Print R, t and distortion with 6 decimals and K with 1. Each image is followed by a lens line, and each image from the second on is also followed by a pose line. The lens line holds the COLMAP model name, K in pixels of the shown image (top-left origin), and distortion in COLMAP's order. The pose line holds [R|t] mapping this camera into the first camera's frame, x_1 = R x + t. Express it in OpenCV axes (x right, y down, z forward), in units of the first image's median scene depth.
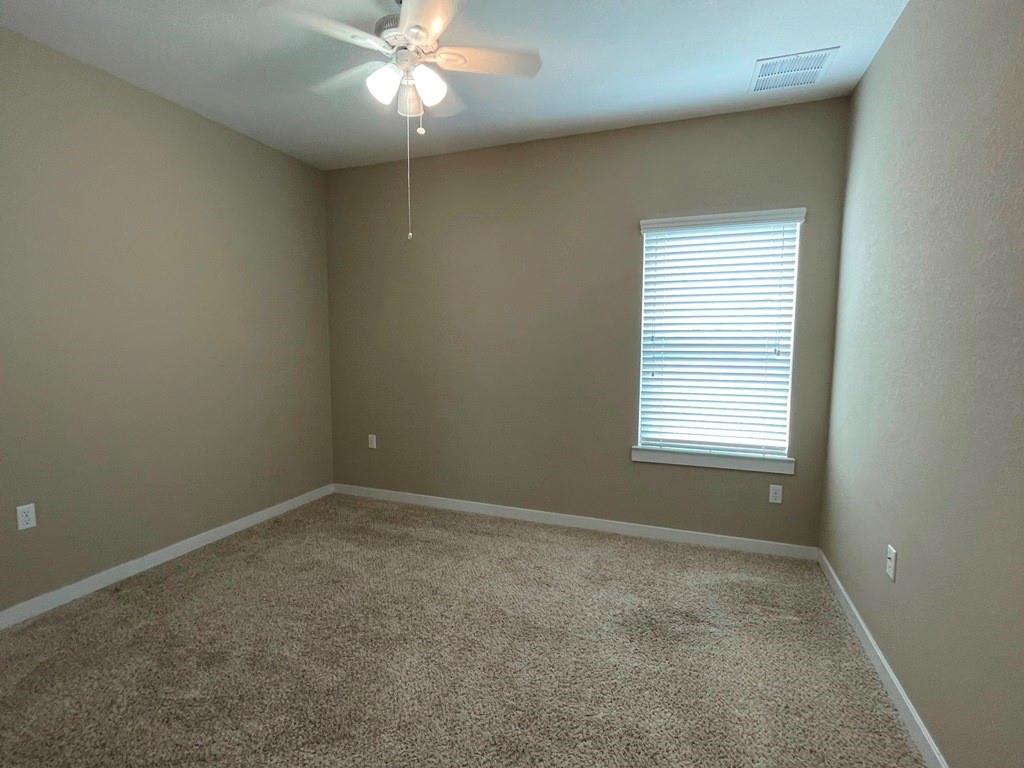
lens RADIAL K [[486.5, 0, 512.8], [0, 486.5, 388.9], [0, 0, 1]] dist [0.001184, 0.000156]
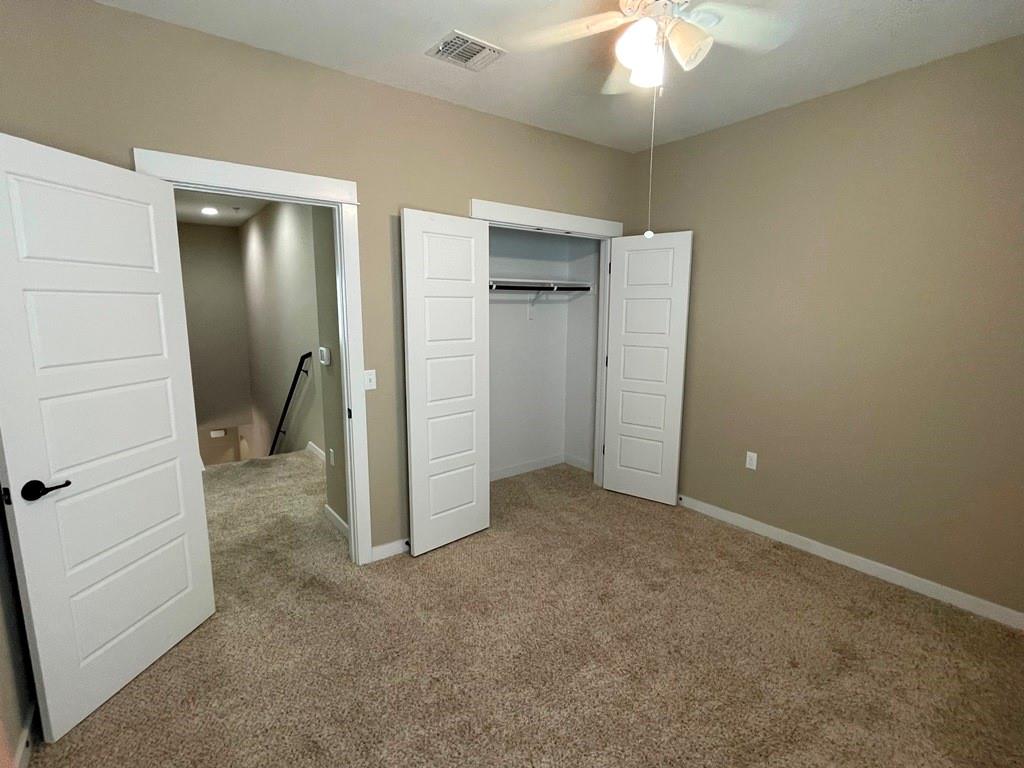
lens RADIAL K [[486.5, 0, 512.8], [0, 486.5, 388.9], [0, 0, 1]] dist [0.001184, 0.000156]
pose [[-0.531631, 0.132797, -0.836501, 0.542803], [-0.089768, 0.973235, 0.211555, -0.182873], [0.842206, 0.187561, -0.505480, 1.083939]]
